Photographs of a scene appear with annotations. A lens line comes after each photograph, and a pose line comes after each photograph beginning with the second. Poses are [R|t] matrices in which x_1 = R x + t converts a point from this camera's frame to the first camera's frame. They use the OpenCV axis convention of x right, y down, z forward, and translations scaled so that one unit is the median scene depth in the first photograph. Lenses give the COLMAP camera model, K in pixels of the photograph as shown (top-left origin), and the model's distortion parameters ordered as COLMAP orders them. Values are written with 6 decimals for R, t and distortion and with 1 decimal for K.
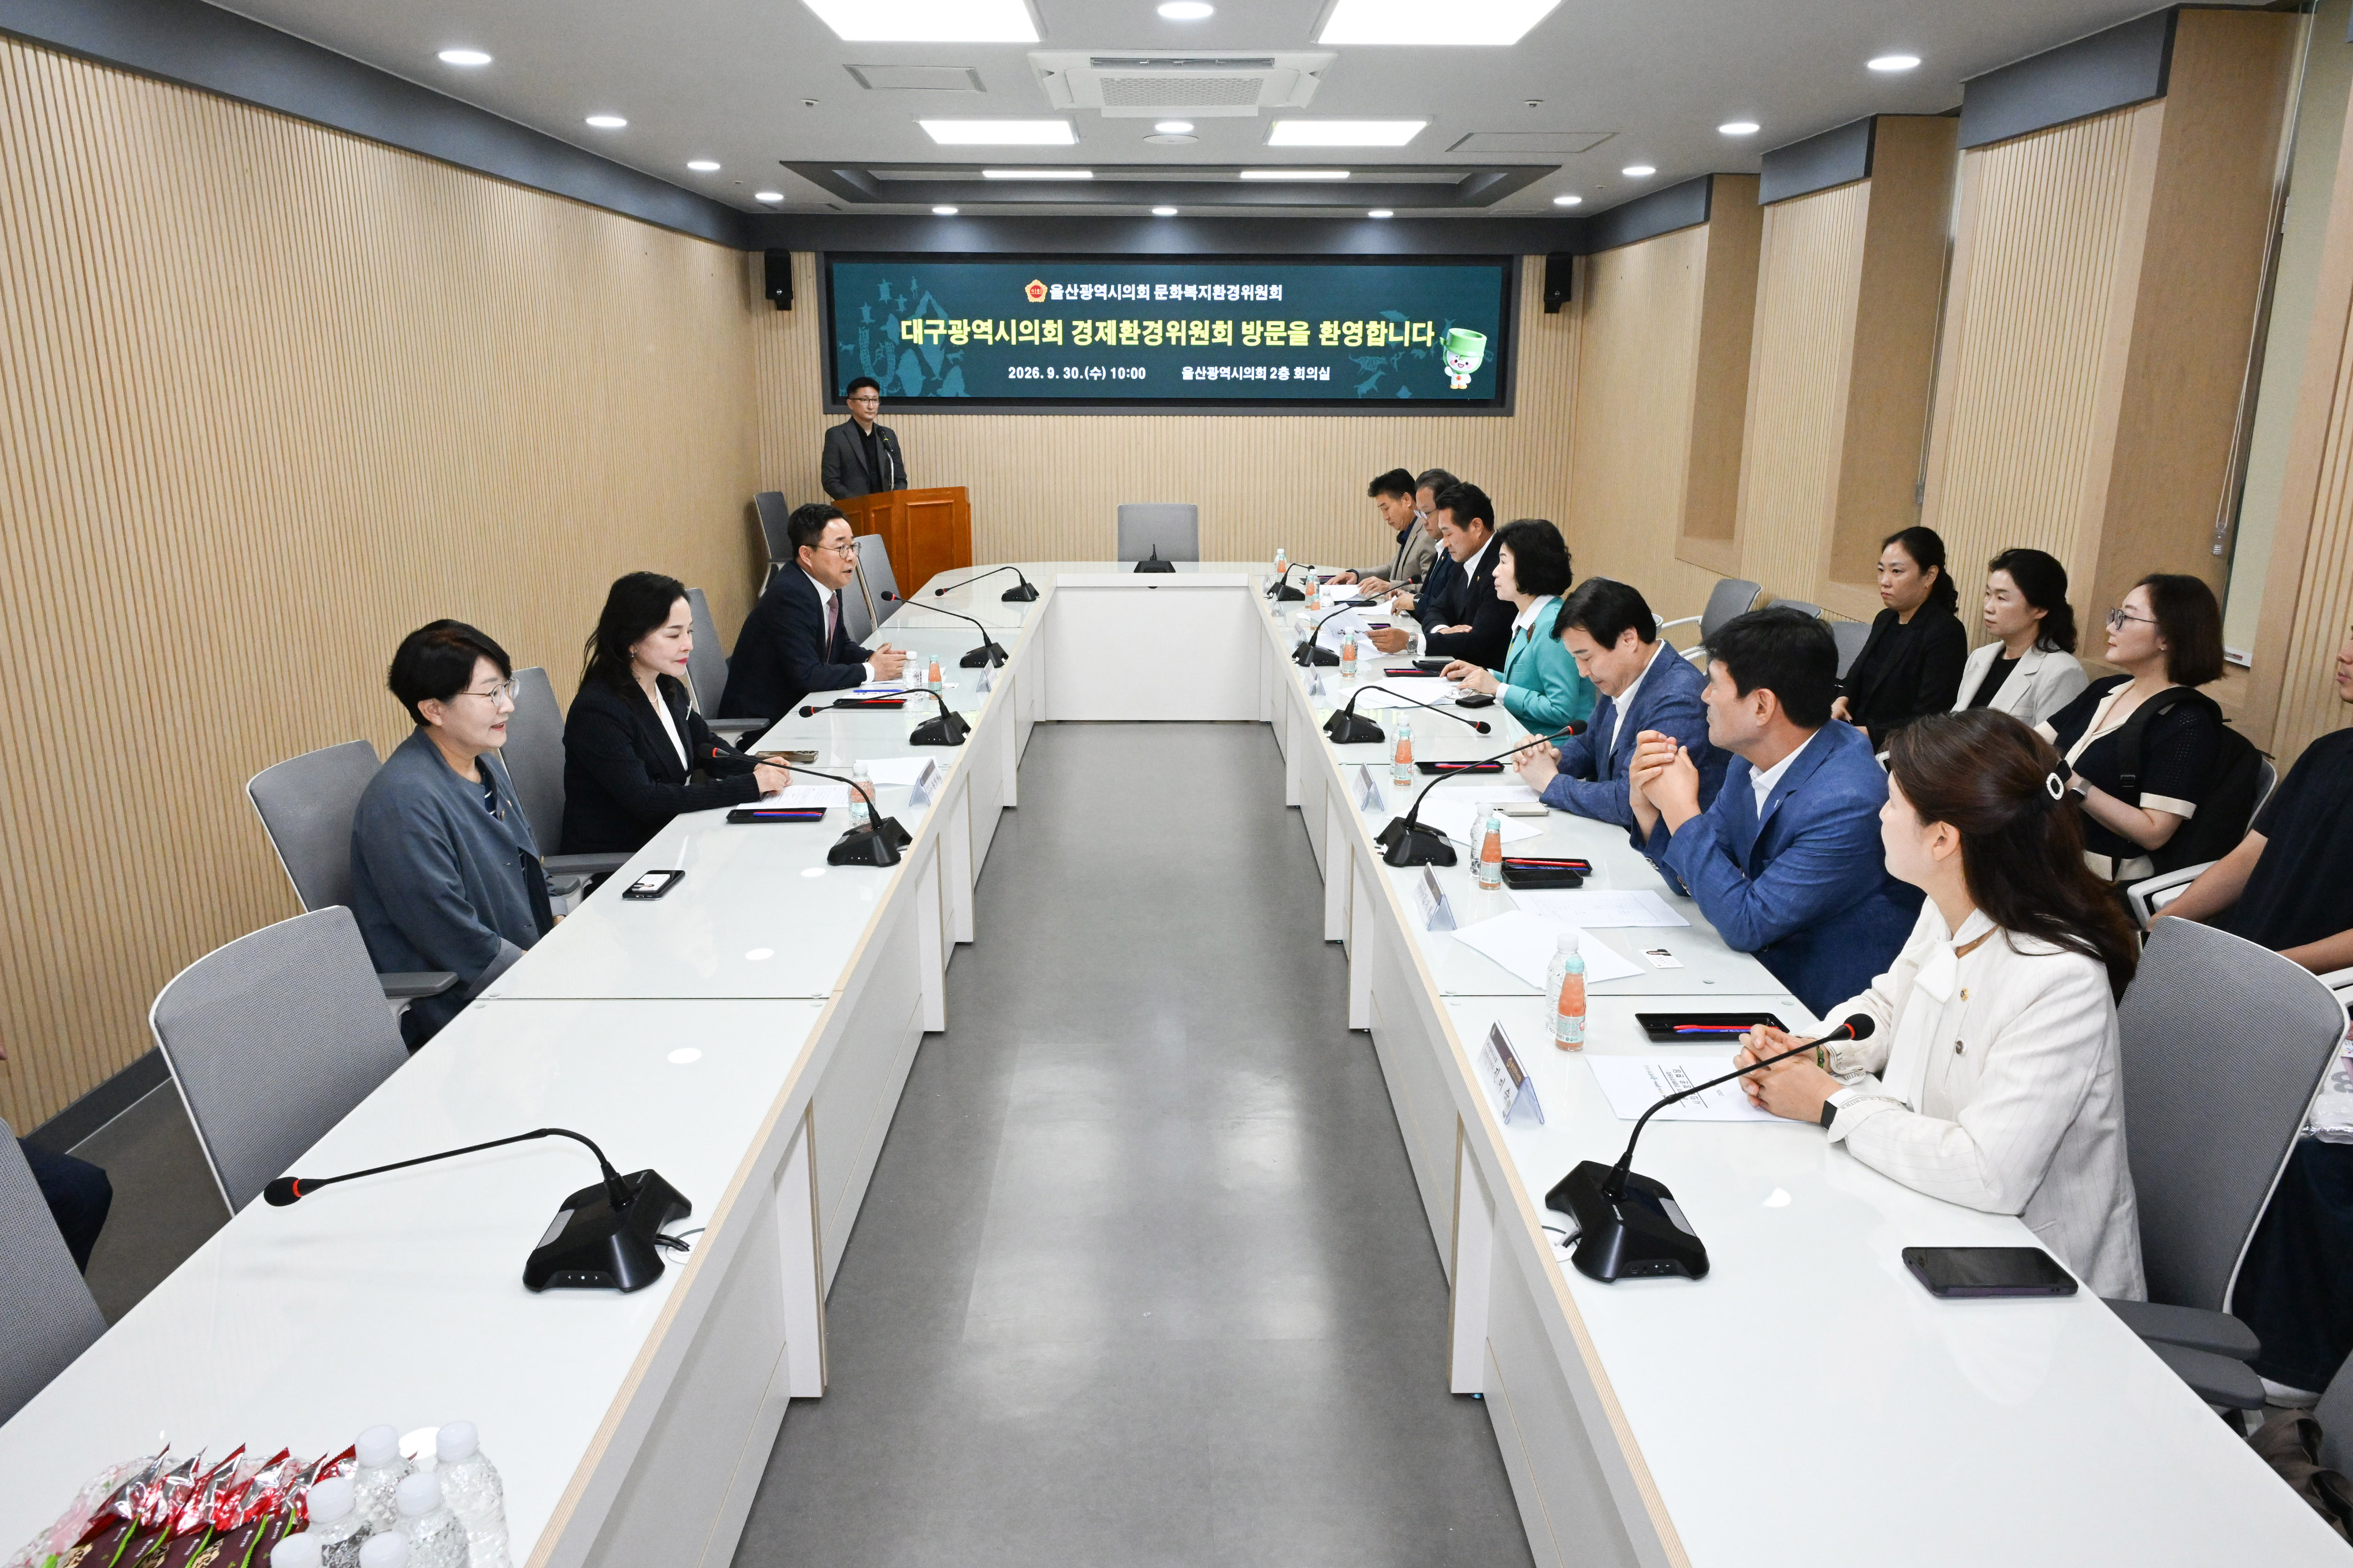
lens RADIAL K [[1569.1, 0, 1197.6], [0, 1569.1, 789.5], [0, 0, 1]] dist [-0.020508, 0.000641]
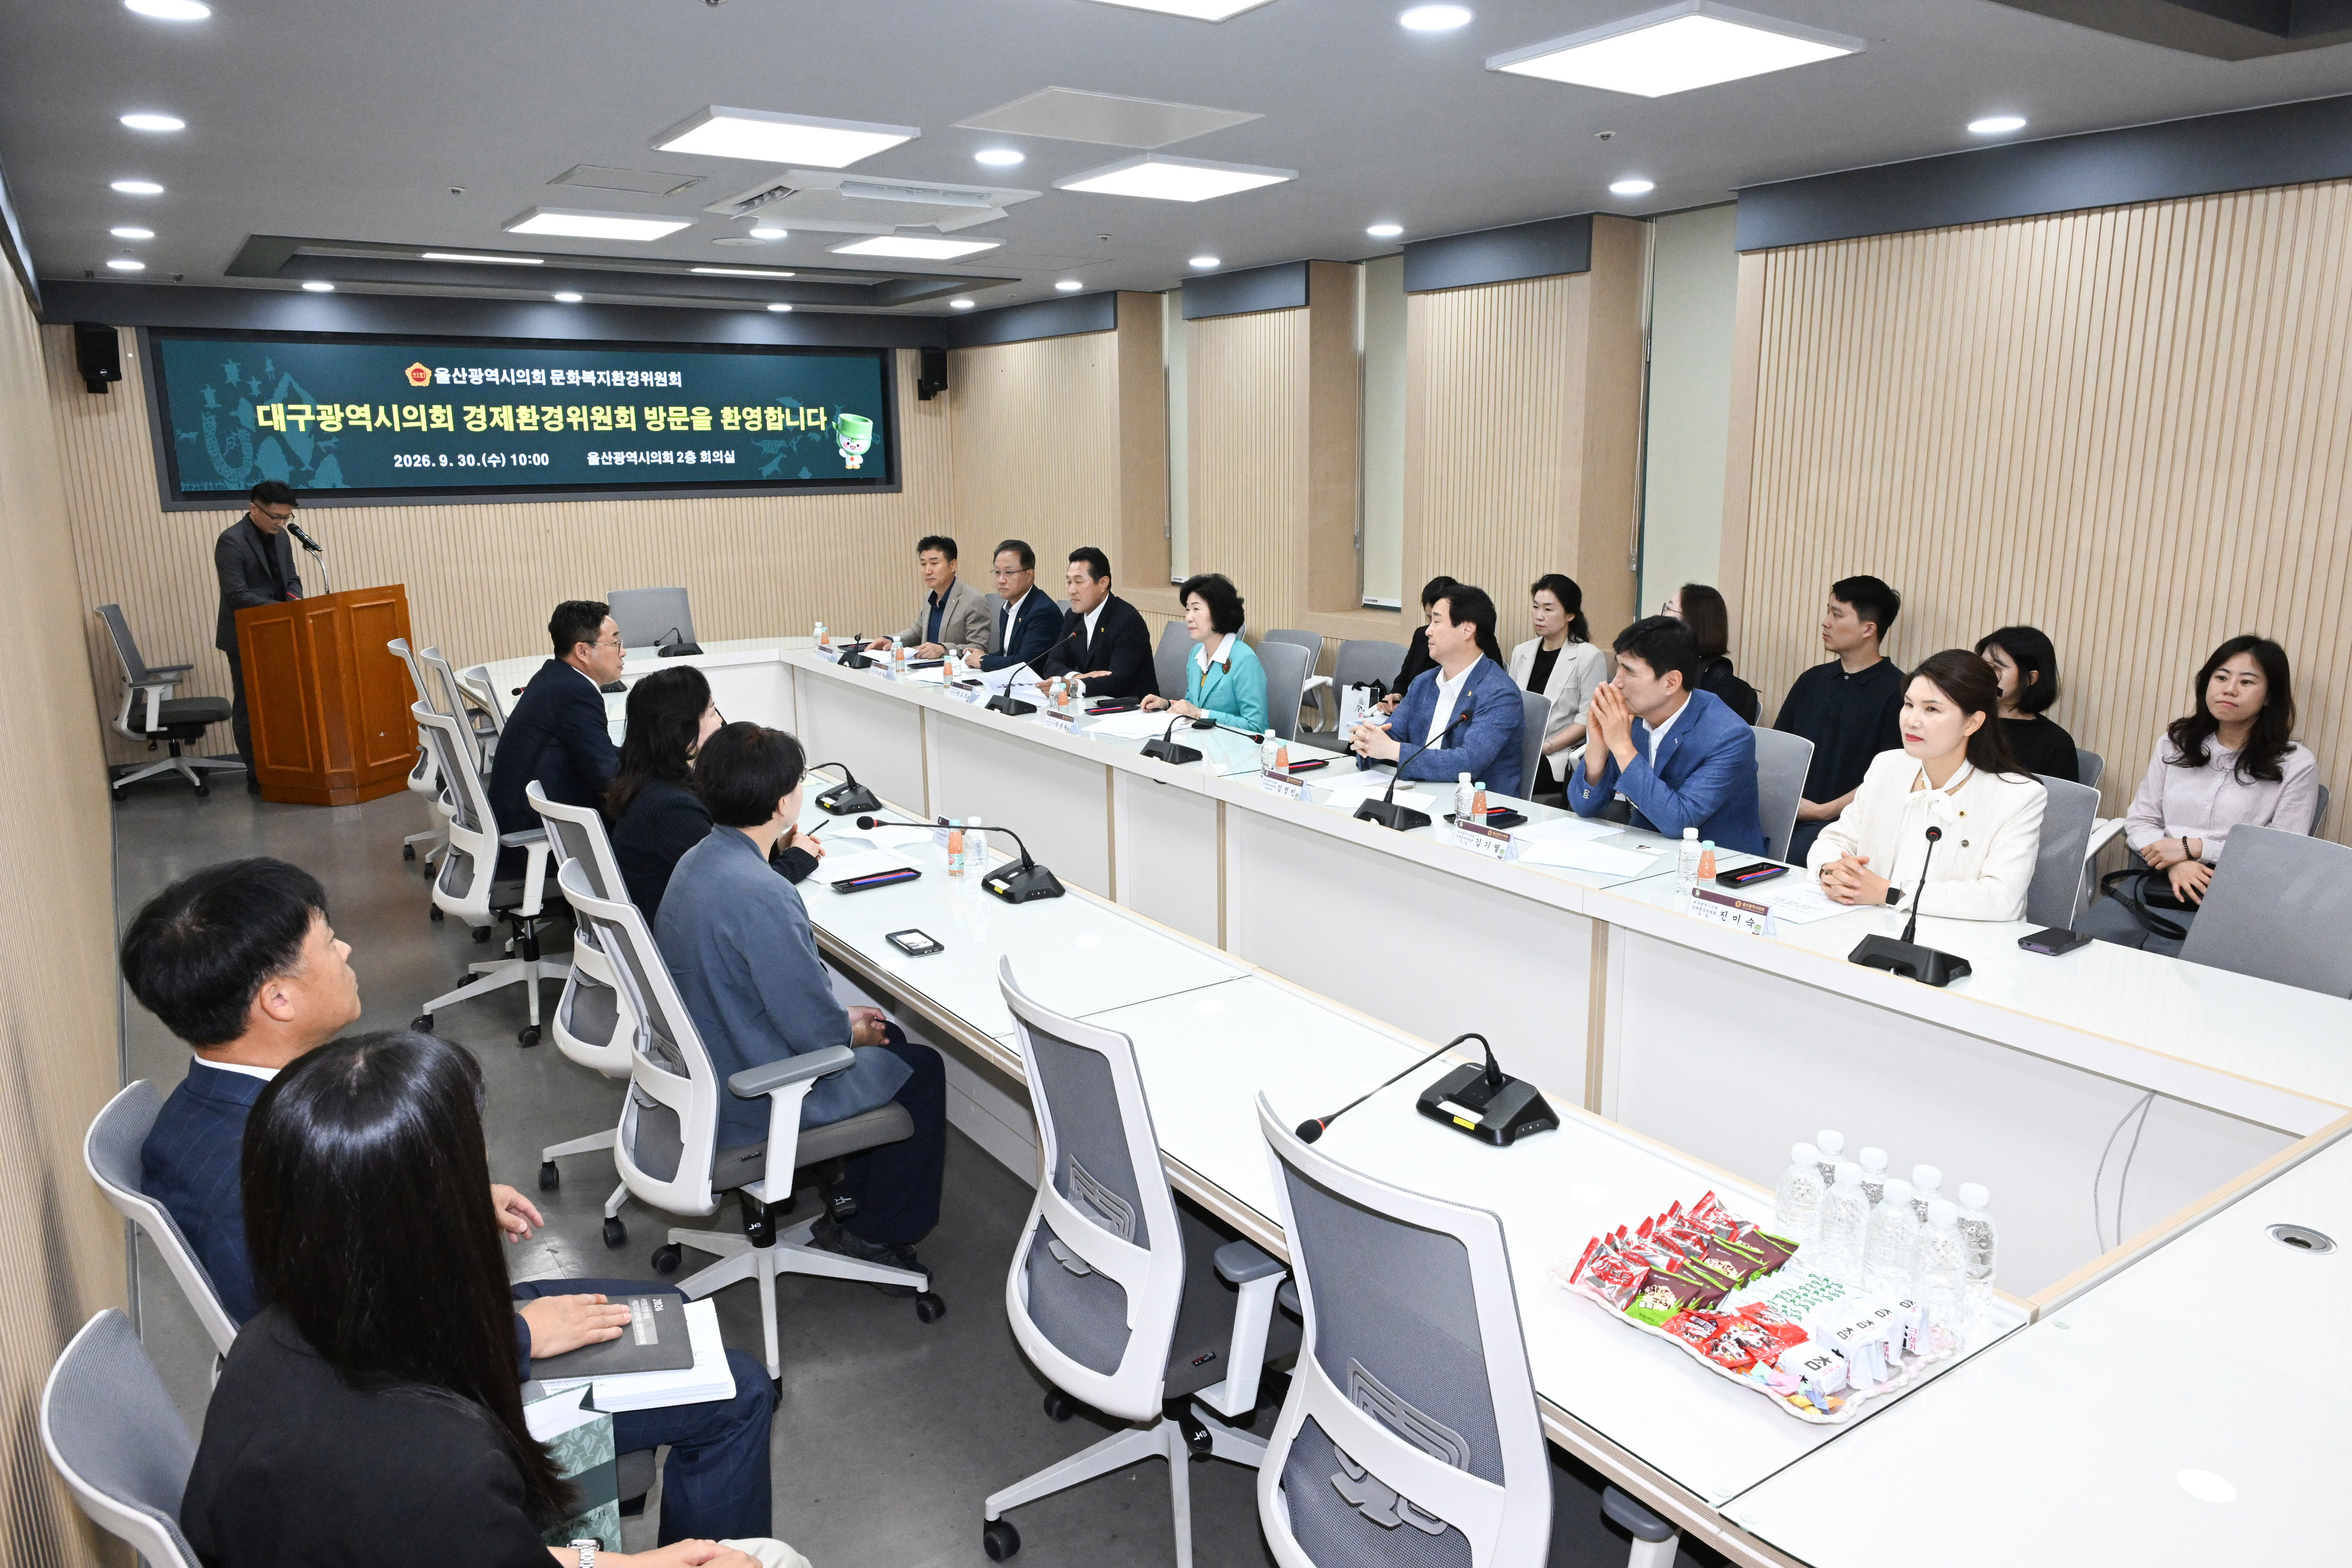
lens RADIAL K [[1568.6, 0, 1161.5], [0, 1568.6, 774.8], [0, 0, 1]] dist [-0.020508, 0.000641]
pose [[0.830319, -0.122726, 0.543607, -0.270918], [0.150926, 0.988518, -0.007359, -0.006939], [-0.536462, 0.088155, 0.839307, -0.003264]]
